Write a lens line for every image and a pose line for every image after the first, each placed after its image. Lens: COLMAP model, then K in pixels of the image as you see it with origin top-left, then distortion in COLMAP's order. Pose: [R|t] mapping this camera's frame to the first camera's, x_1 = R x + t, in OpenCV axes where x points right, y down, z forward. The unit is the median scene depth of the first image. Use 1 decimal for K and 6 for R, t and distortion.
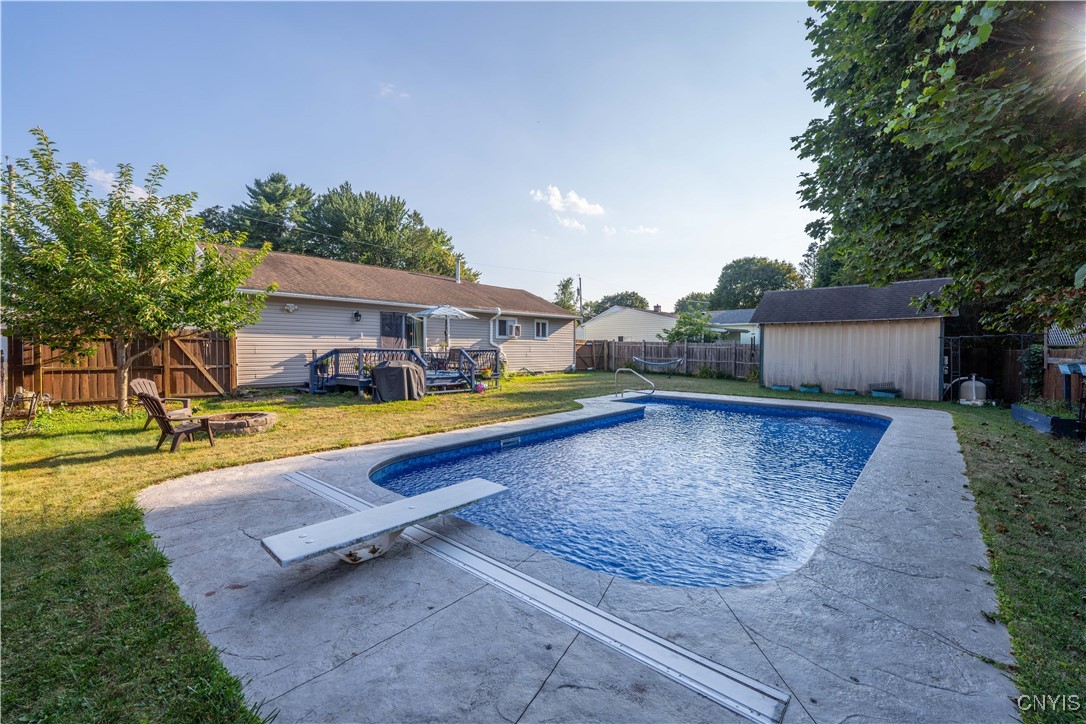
lens RADIAL K [[453.6, 0, 545.8], [0, 453.6, 365.7], [0, 0, 1]] dist [-0.007215, -0.002340]
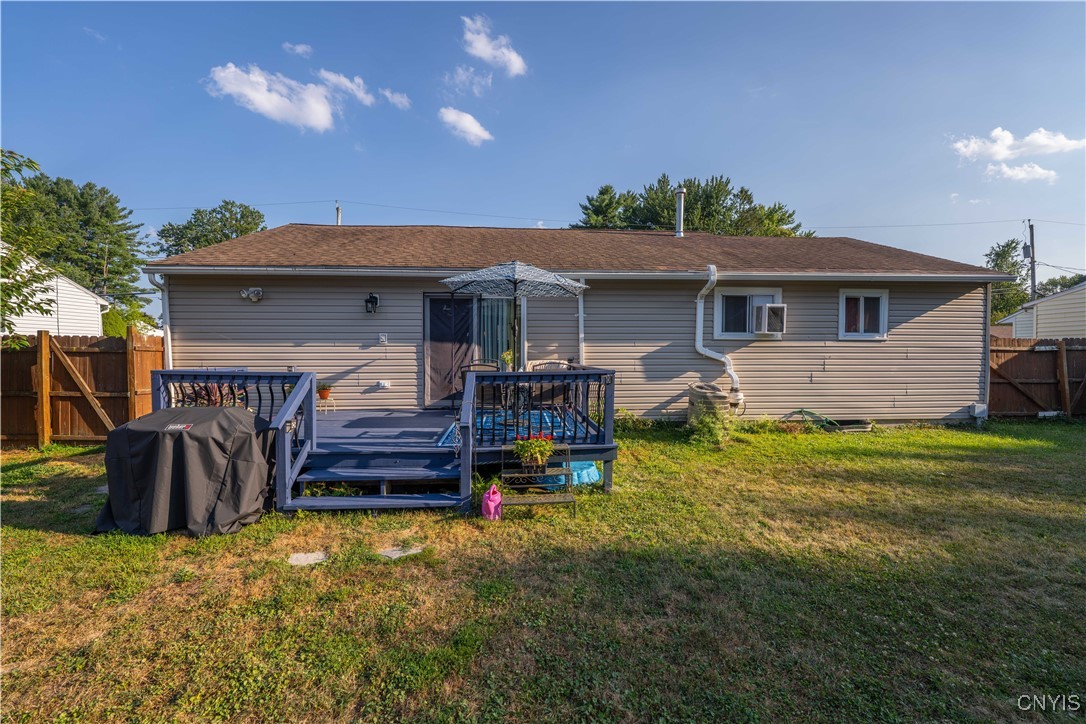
lens RADIAL K [[453.6, 0, 539.1], [0, 453.6, 363.5], [0, 0, 1]] dist [-0.007215, -0.002340]
pose [[0.715446, 0.010110, -0.698595, 0.058901], [-0.024179, 0.999655, -0.010295, -0.024070], [0.698249, 0.024257, 0.715443, 0.482711]]
